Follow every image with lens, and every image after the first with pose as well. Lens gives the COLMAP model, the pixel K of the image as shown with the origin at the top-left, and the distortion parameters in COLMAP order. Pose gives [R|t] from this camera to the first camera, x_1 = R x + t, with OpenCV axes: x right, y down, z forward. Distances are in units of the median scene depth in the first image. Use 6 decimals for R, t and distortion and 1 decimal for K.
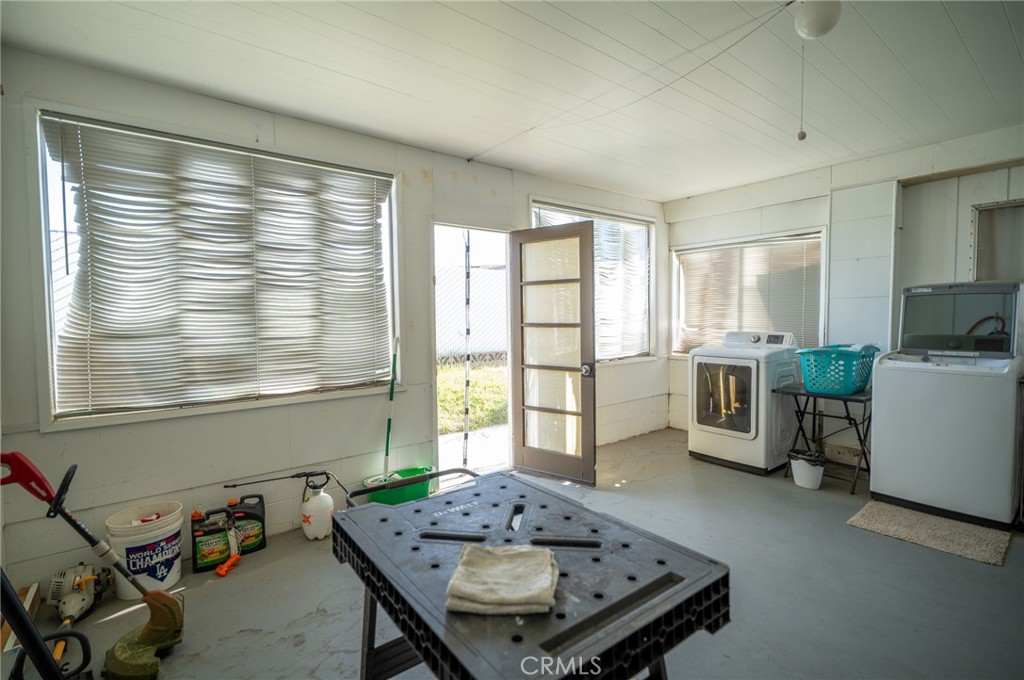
lens RADIAL K [[474.7, 0, 516.4], [0, 474.7, 335.4], [0, 0, 1]] dist [0.001967, 0.000529]
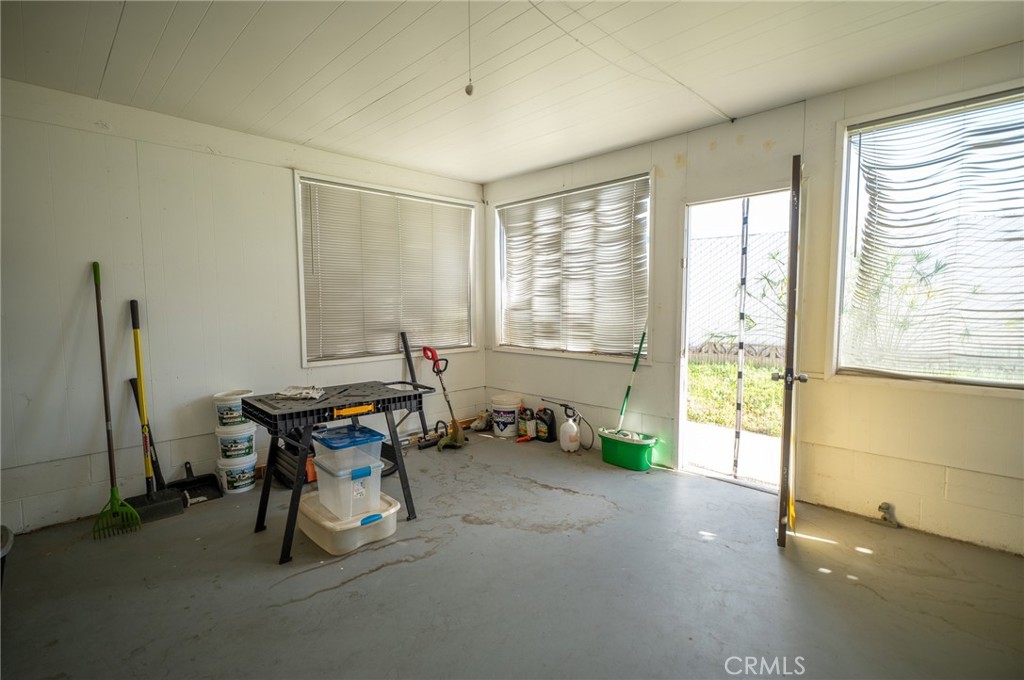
lens RADIAL K [[474.7, 0, 514.7], [0, 474.7, 338.5], [0, 0, 1]] dist [0.001967, 0.000529]
pose [[0.105120, 0.076924, -0.991480, 0.966015], [-0.045165, 0.996344, 0.072513, -0.015955], [0.993433, 0.037157, 0.108210, 0.658383]]
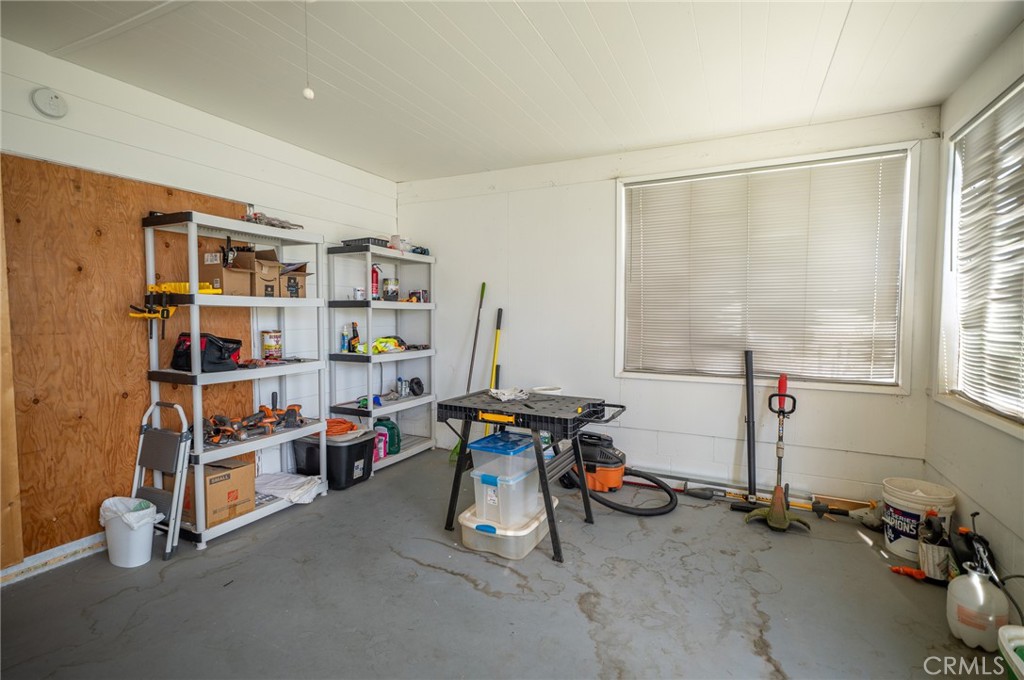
lens RADIAL K [[474.7, 0, 503.4], [0, 474.7, 336.3], [0, 0, 1]] dist [0.001967, 0.000529]
pose [[-0.905001, 0.022979, -0.424789, 0.436053], [-0.021956, 0.994686, 0.100585, -0.047986], [0.424843, 0.100356, -0.899687, 1.257057]]
